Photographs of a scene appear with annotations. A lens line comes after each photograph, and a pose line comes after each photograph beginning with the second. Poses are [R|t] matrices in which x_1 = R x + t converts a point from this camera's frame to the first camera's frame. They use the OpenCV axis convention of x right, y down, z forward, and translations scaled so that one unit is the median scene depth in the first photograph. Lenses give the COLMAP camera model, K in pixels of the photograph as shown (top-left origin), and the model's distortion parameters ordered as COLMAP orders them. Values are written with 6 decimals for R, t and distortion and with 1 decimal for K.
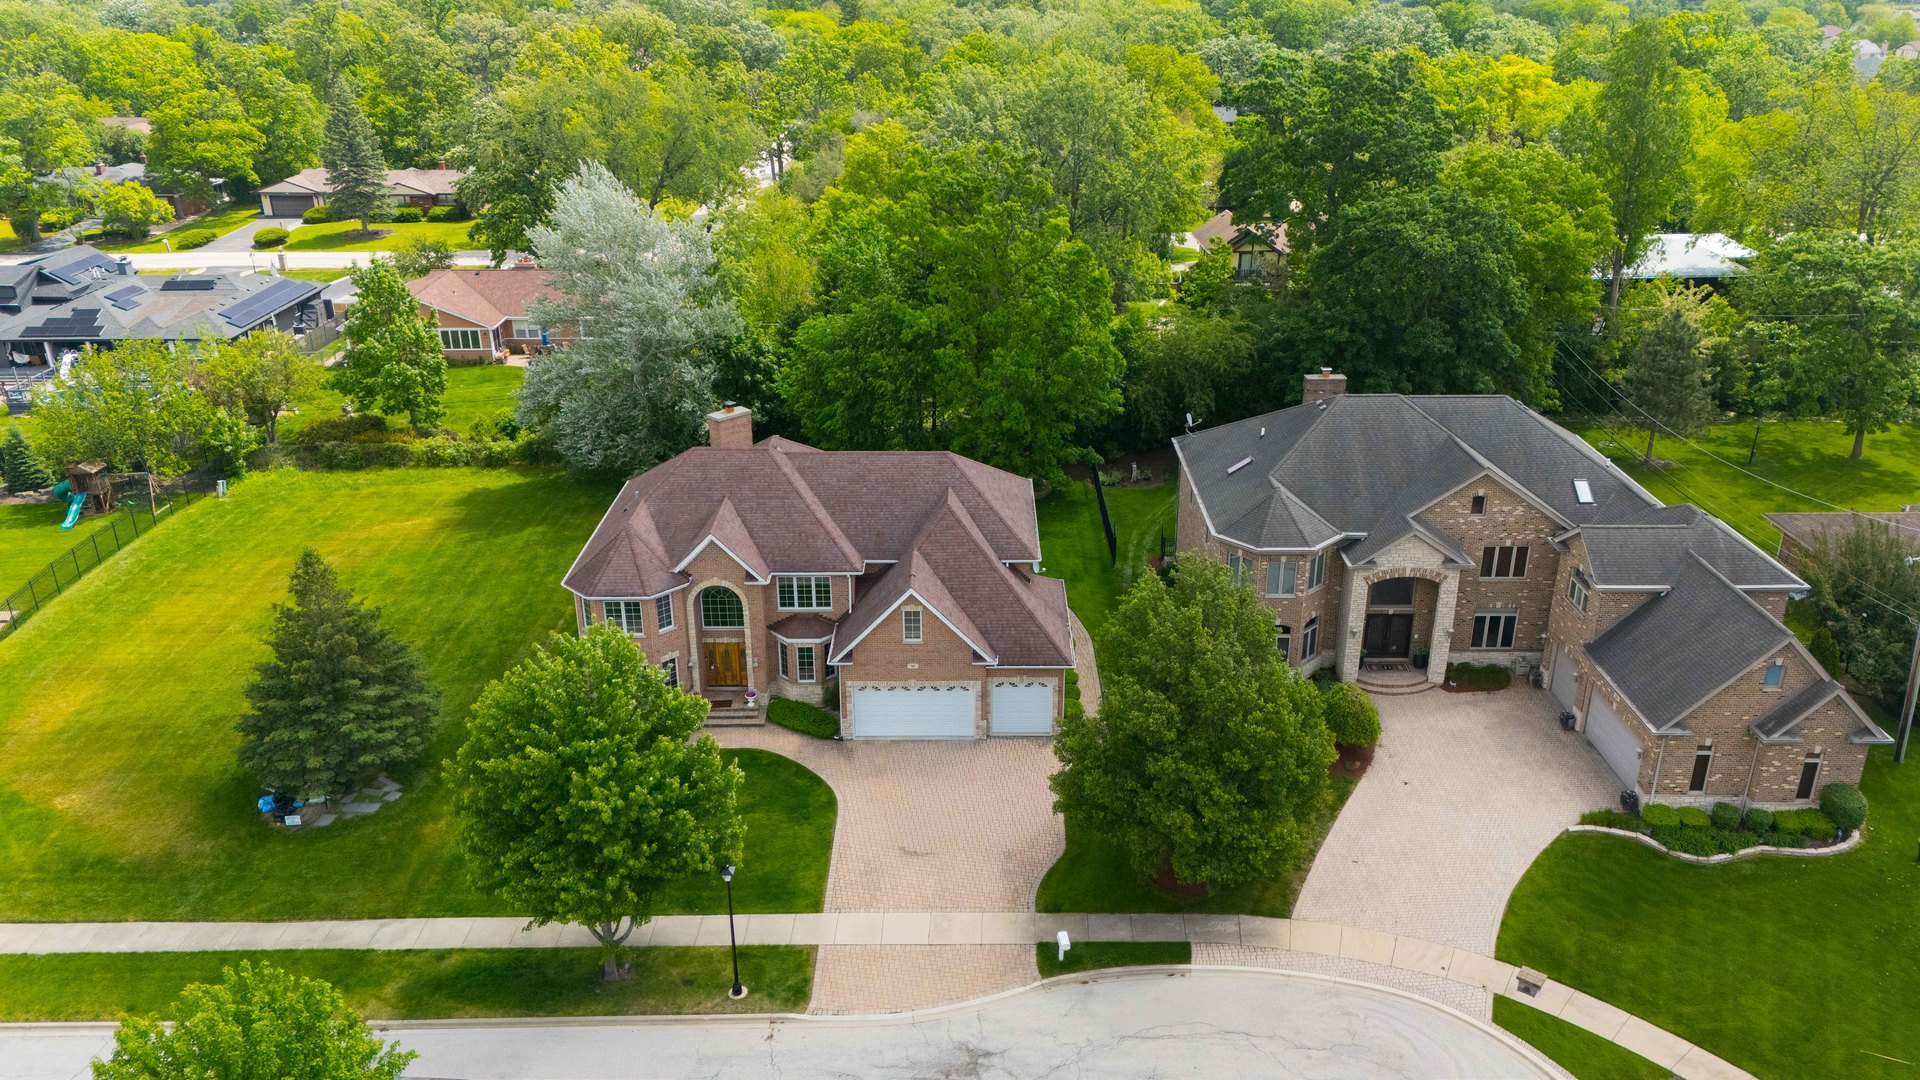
lens RADIAL K [[1385.8, 0, 960.0], [0, 1385.8, 540.0], [0, 0, 1]] dist [0.097593, -0.101784]
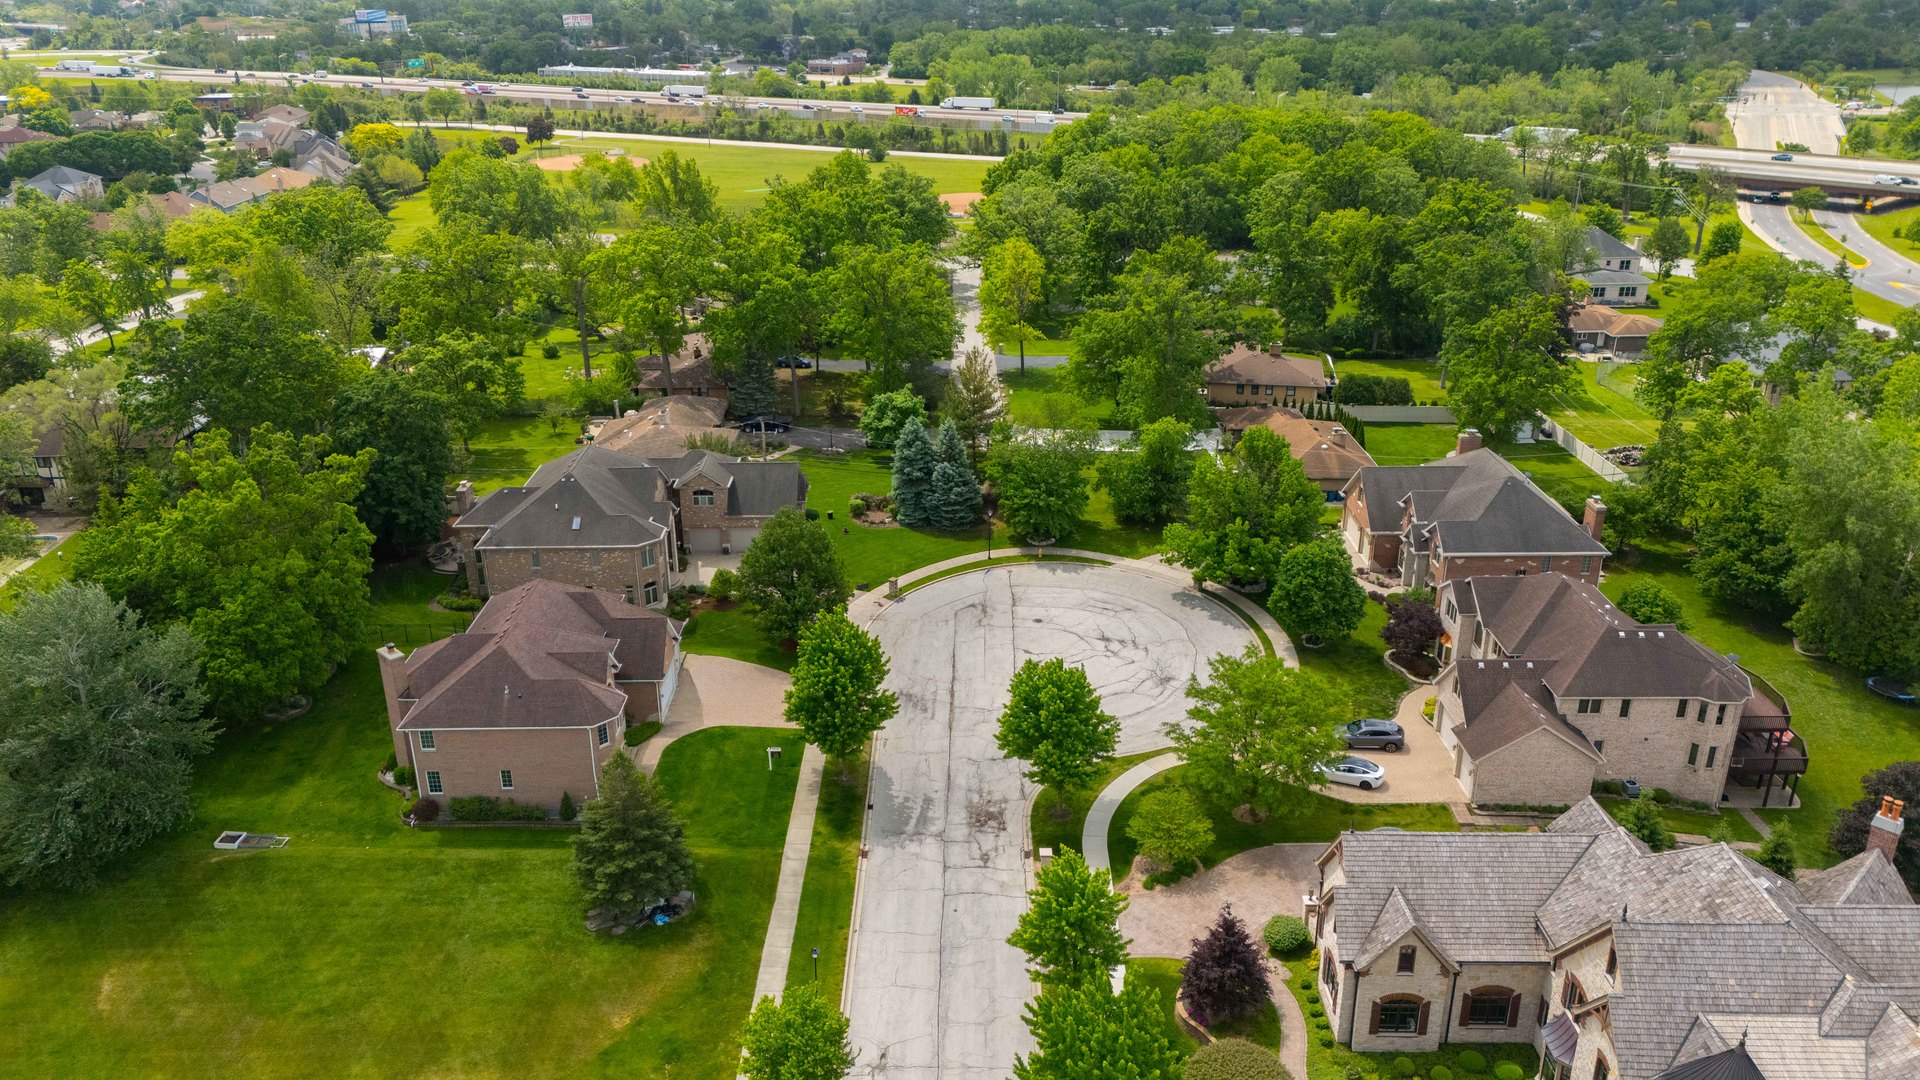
lens RADIAL K [[1385.8, 0, 960.0], [0, 1385.8, 540.0], [0, 0, 1]] dist [0.097593, -0.101784]
pose [[-0.018394, -0.377851, 0.925684, -1.622022], [0.394921, 0.847811, 0.353912, -0.523872], [-0.918531, 0.372082, 0.133626, 0.345704]]
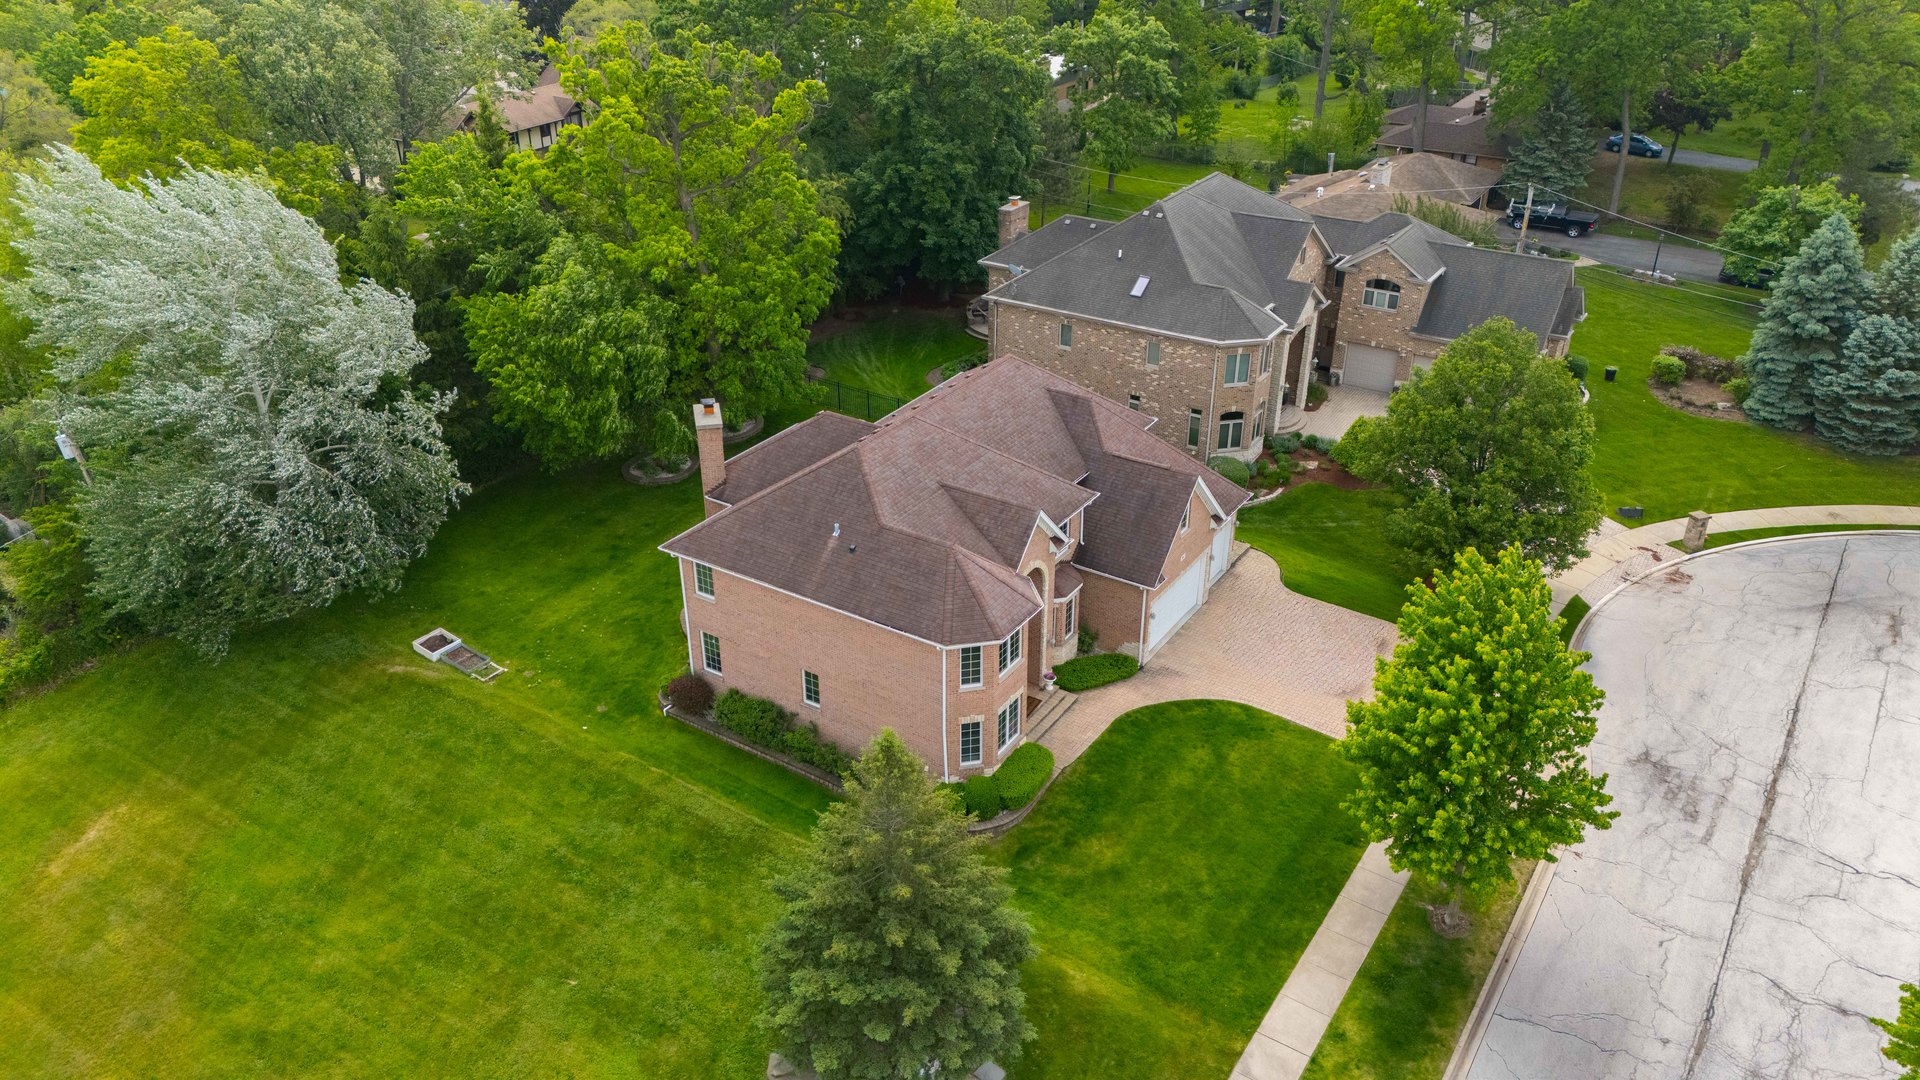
lens RADIAL K [[1385.8, 0, 960.0], [0, 1385.8, 540.0], [0, 0, 1]] dist [0.097593, -0.101784]
pose [[0.537420, -0.400104, 0.742359, -0.813938], [0.328674, 0.910052, 0.252545, -0.211837], [-0.776629, 0.108272, 0.620584, 0.512811]]
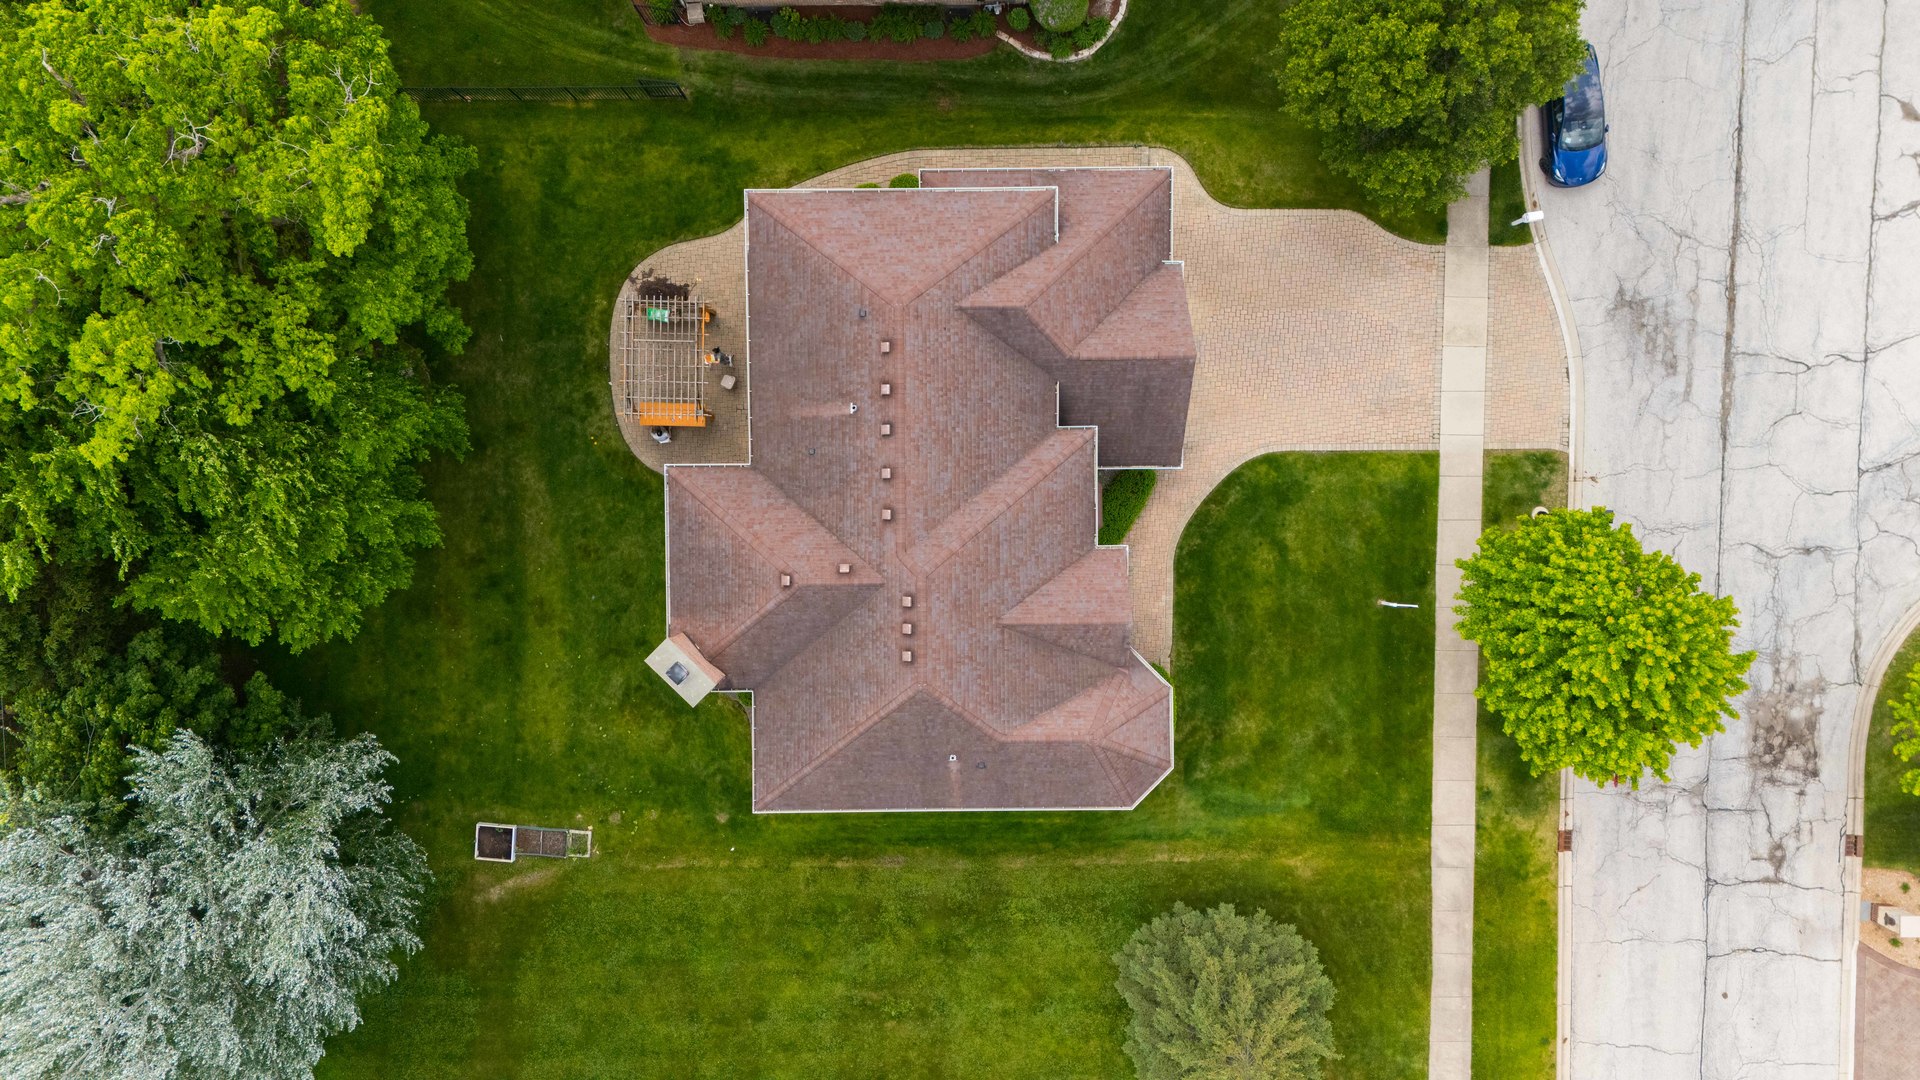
lens RADIAL K [[1385.8, 0, 960.0], [0, 1385.8, 540.0], [0, 0, 1]] dist [0.097593, -0.101784]
pose [[-0.015846, -0.999815, -0.010908, -0.125245], [0.388701, -0.016211, 0.921221, -0.710485], [-0.921228, 0.010357, 0.388886, 0.780039]]
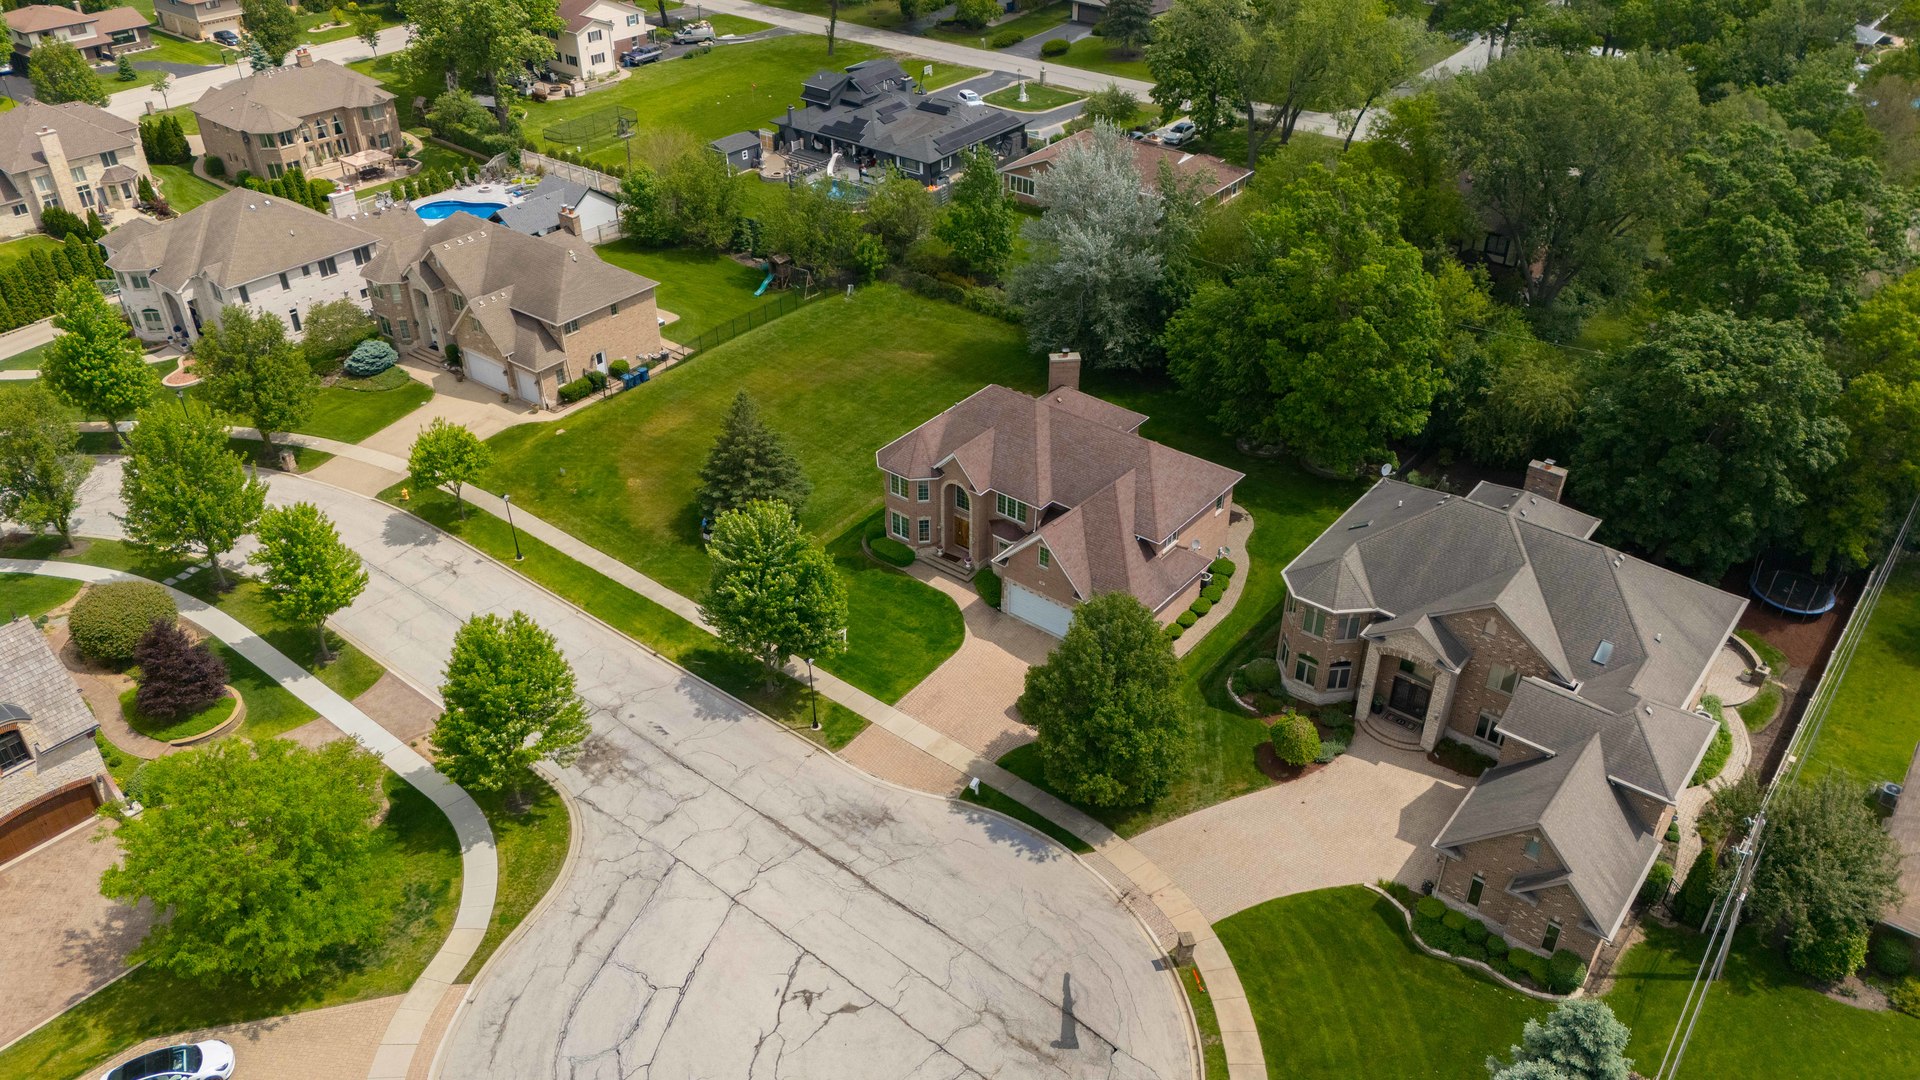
lens RADIAL K [[1385.8, 0, 960.0], [0, 1385.8, 540.0], [0, 0, 1]] dist [0.097593, -0.101784]
pose [[0.787942, 0.347379, -0.508405, 0.607576], [-0.247352, 0.934688, 0.255293, -0.293745], [0.563884, -0.075401, 0.822405, -0.228659]]
